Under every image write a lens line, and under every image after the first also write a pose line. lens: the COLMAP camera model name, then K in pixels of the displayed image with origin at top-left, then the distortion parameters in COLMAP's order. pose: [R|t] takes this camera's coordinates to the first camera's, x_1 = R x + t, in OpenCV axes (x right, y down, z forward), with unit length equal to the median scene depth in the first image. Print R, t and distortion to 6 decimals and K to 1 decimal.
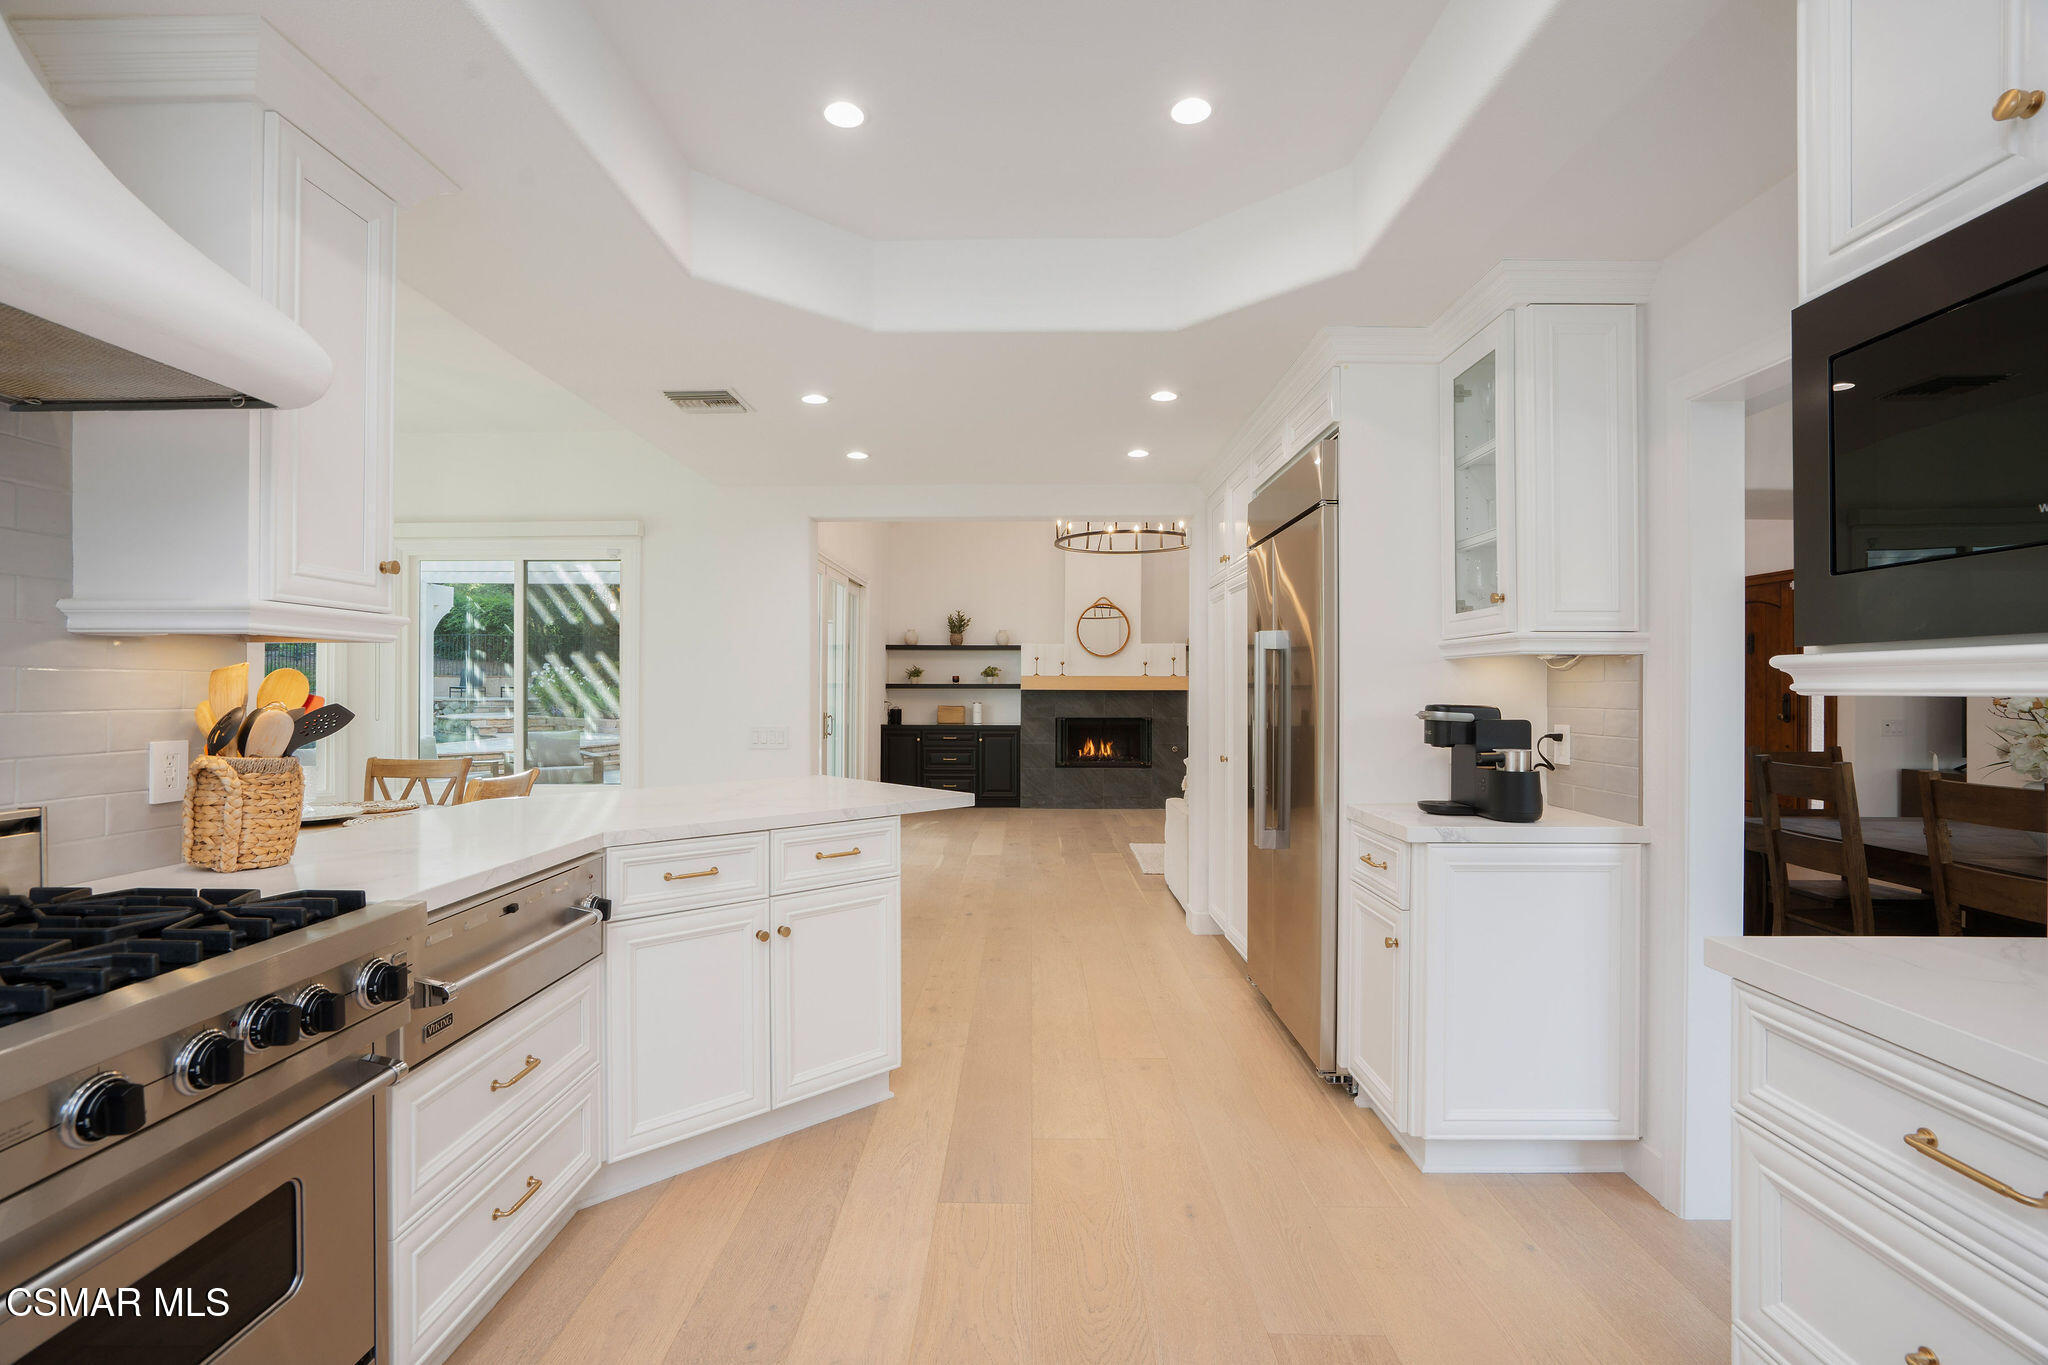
lens RADIAL K [[955.8, 0, 1017.7], [0, 955.8, 698.4], [0, 0, 1]] dist [-0.035034, 0.010587]
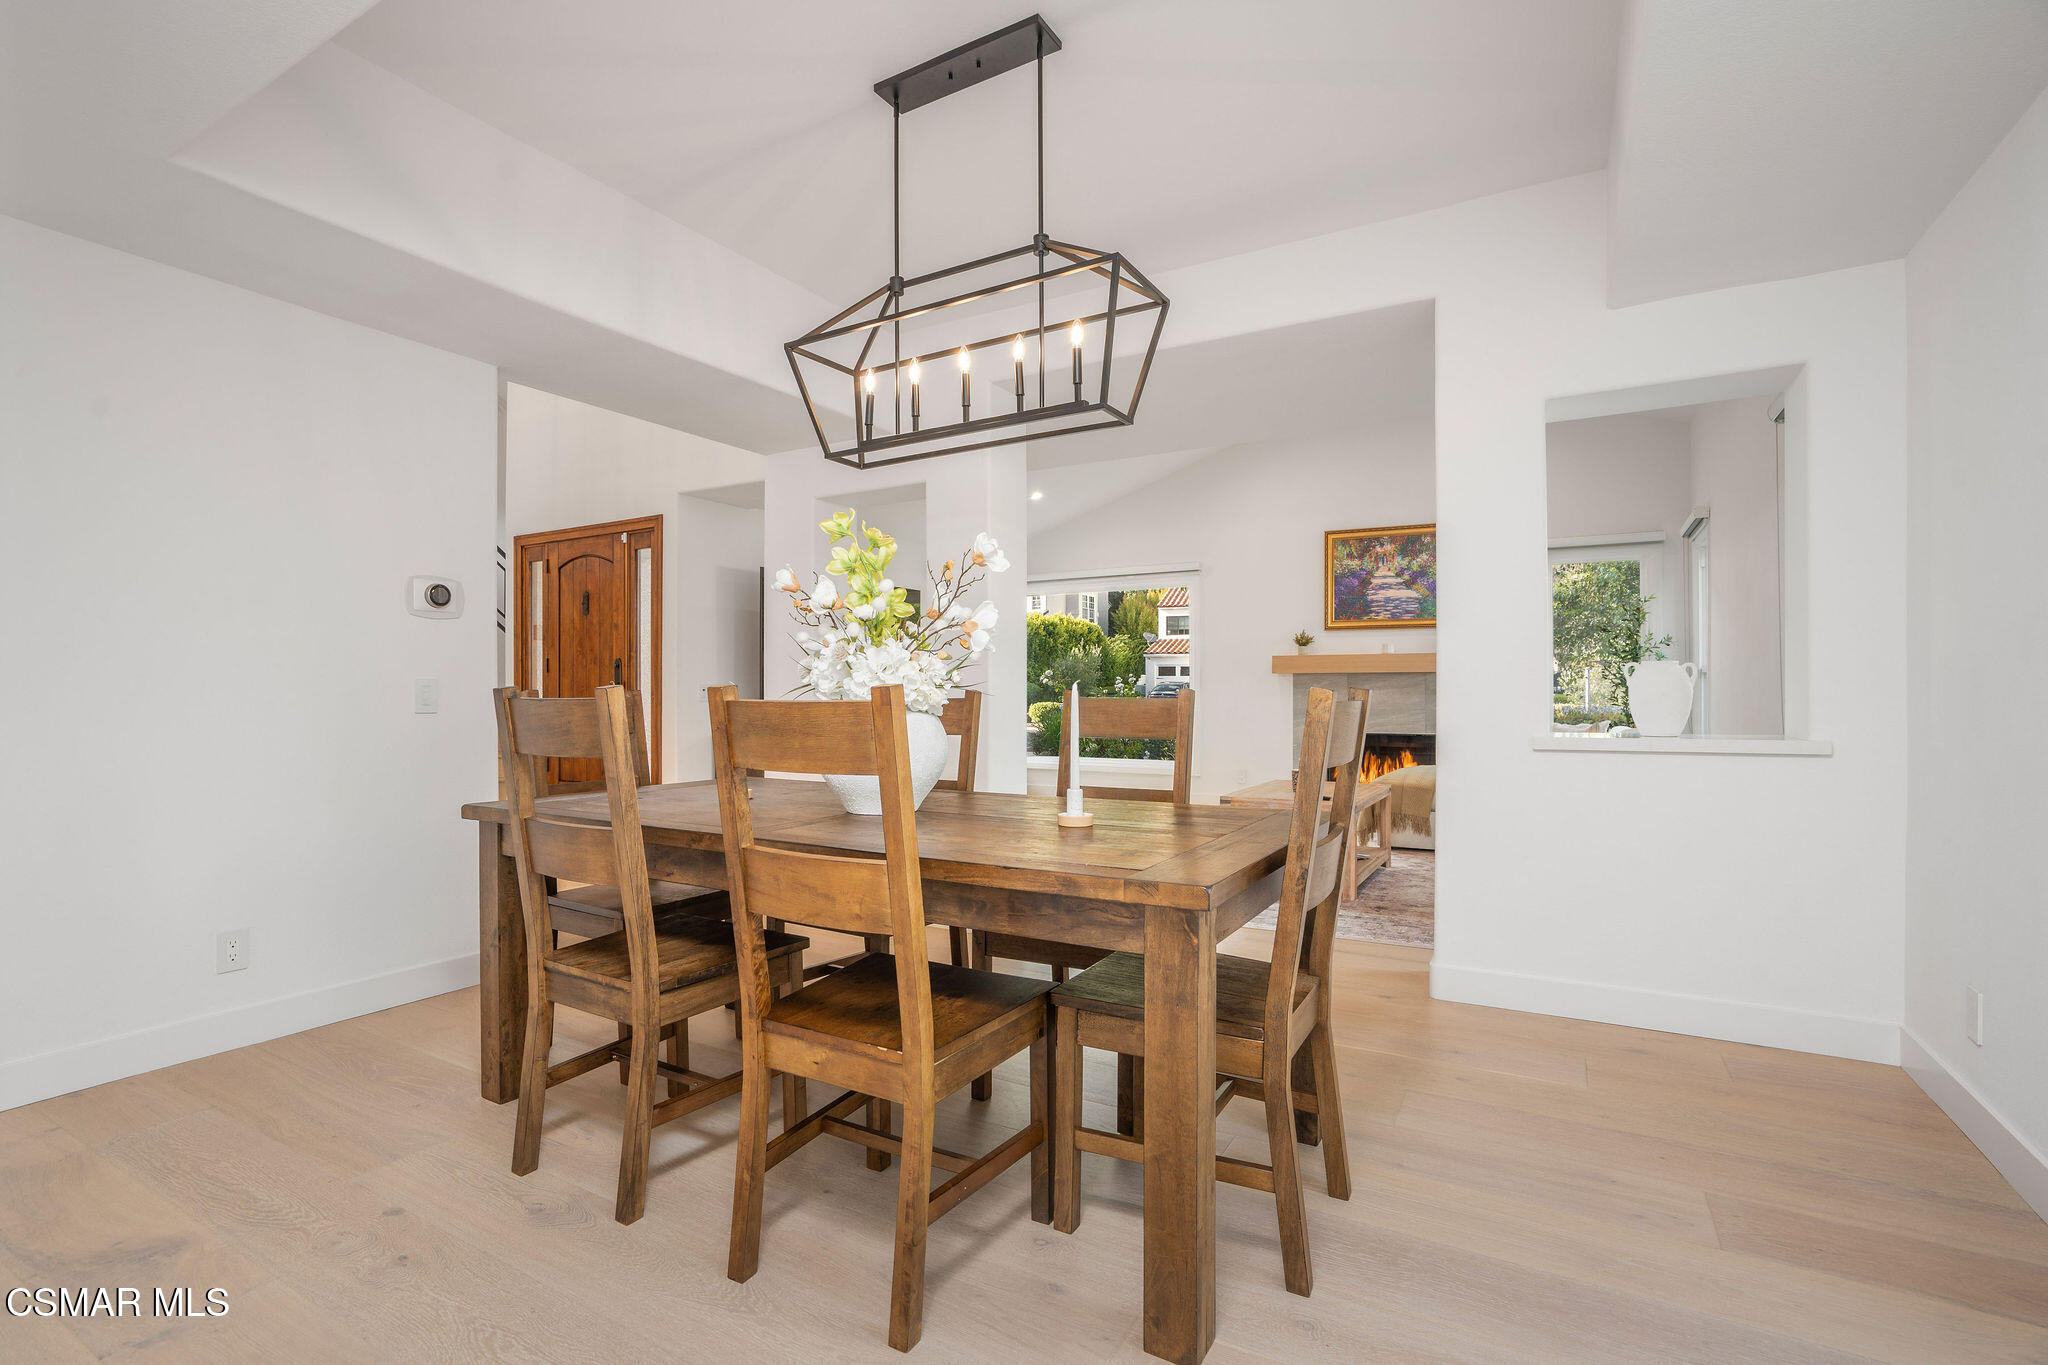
lens RADIAL K [[955.8, 0, 1029.1], [0, 955.8, 683.2], [0, 0, 1]] dist [-0.035034, 0.010587]
pose [[0.489395, -0.009653, 0.872009, 0.165130], [0.021649, 0.999765, -0.001083, 0.023139], [-0.871794, 0.019408, 0.489489, 0.161145]]
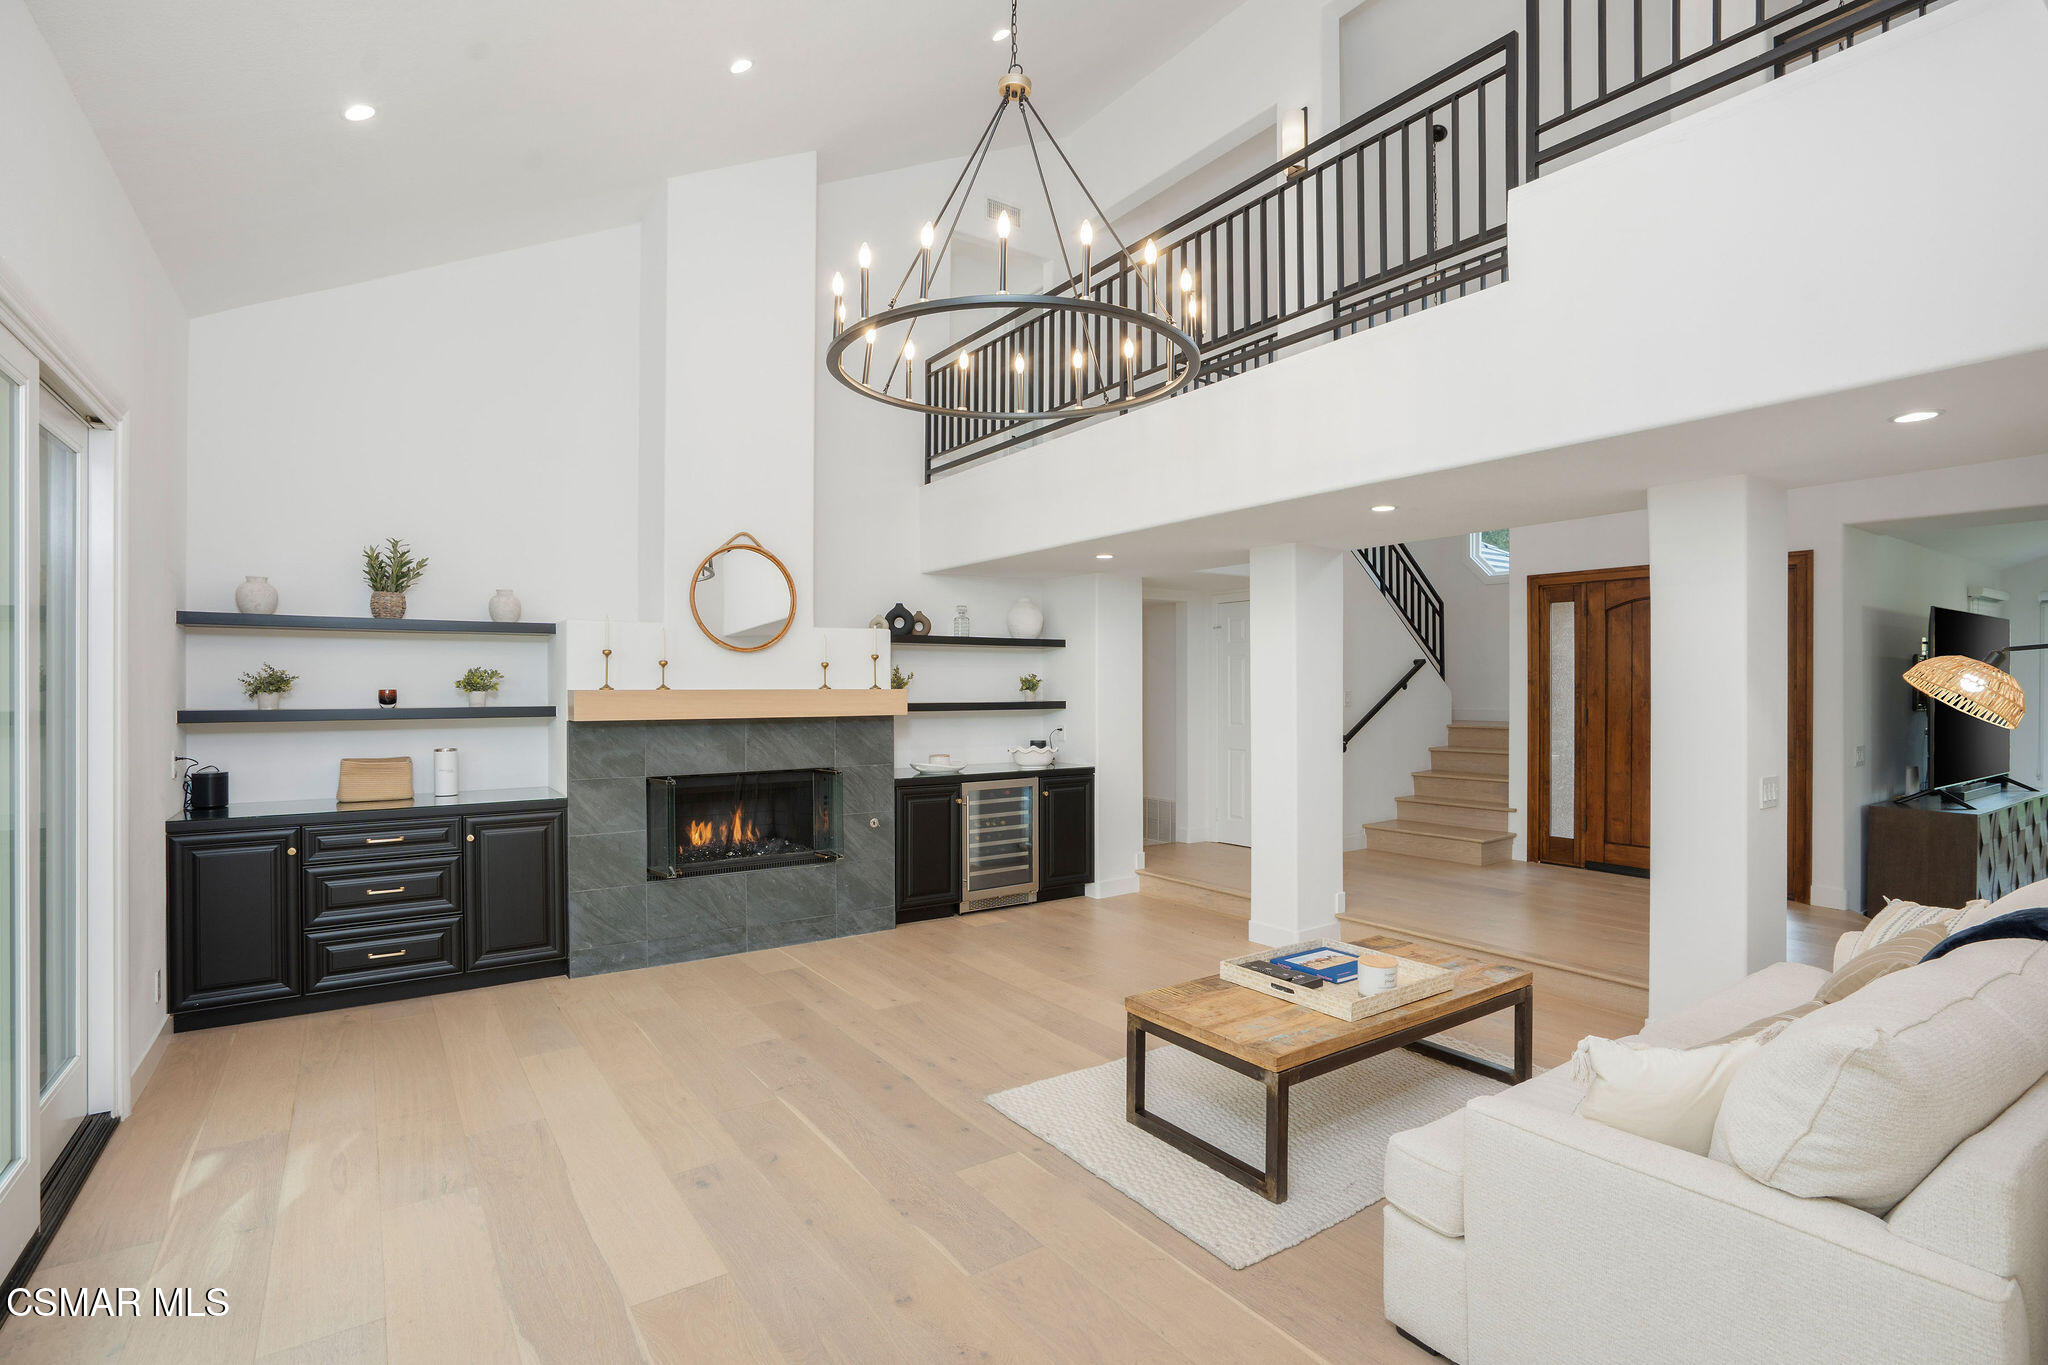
lens RADIAL K [[955.8, 0, 1020.3], [0, 955.8, 701.6], [0, 0, 1]] dist [-0.035034, 0.010587]
pose [[0.814463, -0.014084, 0.580044, -0.081404], [0.016736, 0.999860, 0.000777, -0.014352], [-0.579974, 0.009074, 0.814585, 0.502854]]
